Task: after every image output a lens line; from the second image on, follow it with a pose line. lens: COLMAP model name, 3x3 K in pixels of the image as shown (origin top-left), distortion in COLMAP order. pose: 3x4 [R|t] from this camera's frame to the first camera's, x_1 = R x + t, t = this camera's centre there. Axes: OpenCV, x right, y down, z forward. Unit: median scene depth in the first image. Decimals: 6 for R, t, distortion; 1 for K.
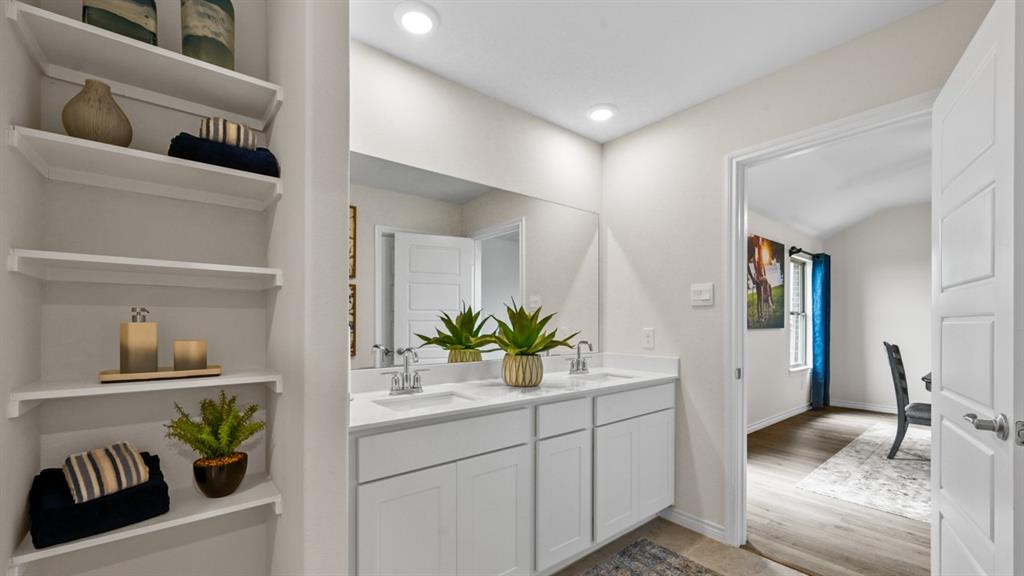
lens RADIAL K [[410.4, 0, 506.7], [0, 410.4, 324.1], [0, 0, 1]] dist [0.006085, 0.000471]
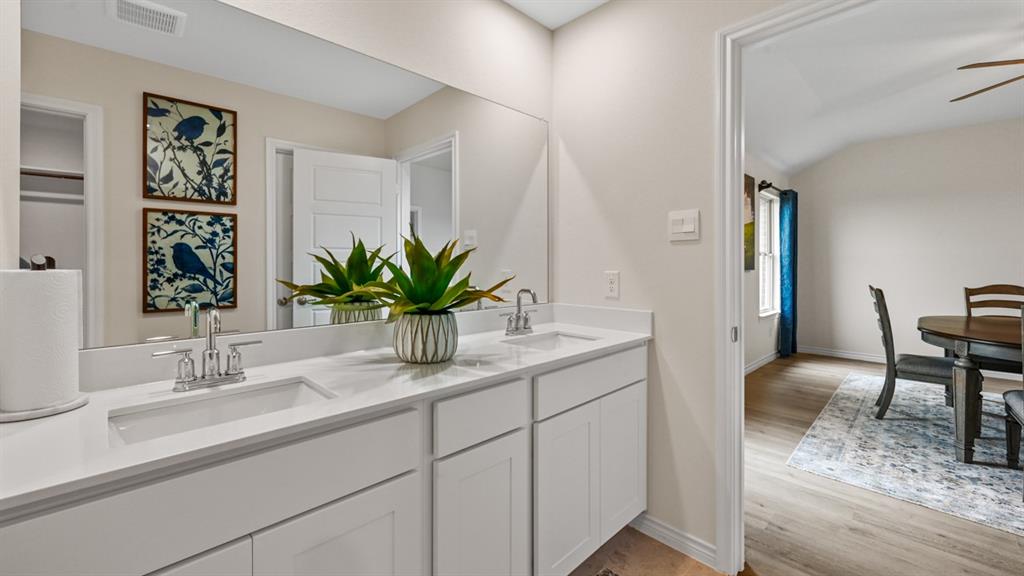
lens RADIAL K [[410.4, 0, 502.2], [0, 410.4, 263.2], [0, 0, 1]] dist [0.006085, 0.000471]
pose [[0.996581, -0.000125, 0.082624, 0.081438], [0.000620, 0.999982, -0.005974, -0.000016], [-0.082621, 0.006004, 0.996563, 0.263655]]
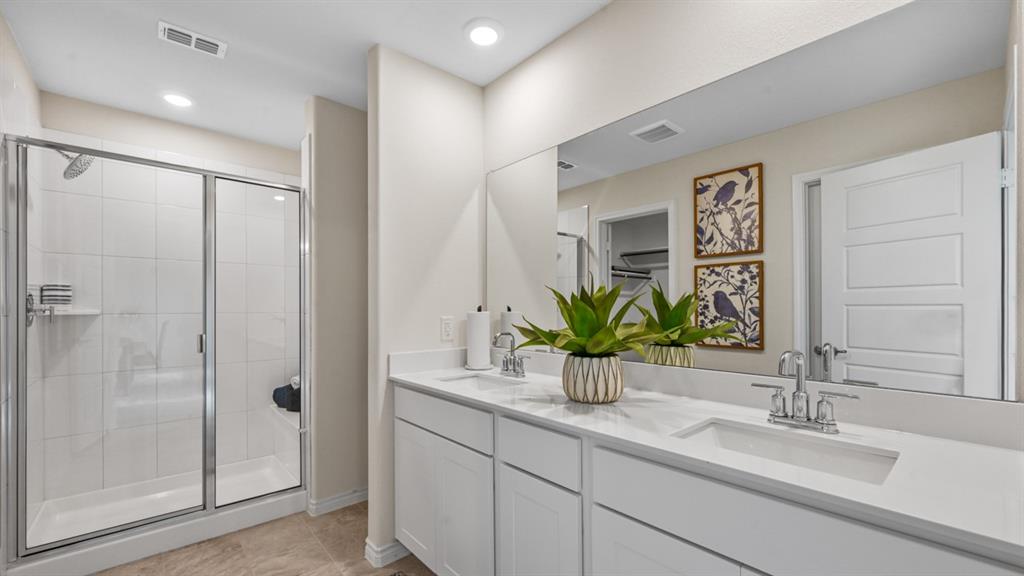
lens RADIAL K [[410.4, 0, 511.3], [0, 410.4, 313.0], [0, 0, 1]] dist [0.006085, 0.000471]
pose [[0.064495, 0.012552, -0.997839, 0.531434], [-0.004816, 0.999913, 0.012267, -0.002616], [0.997906, 0.004014, 0.064550, 0.619598]]
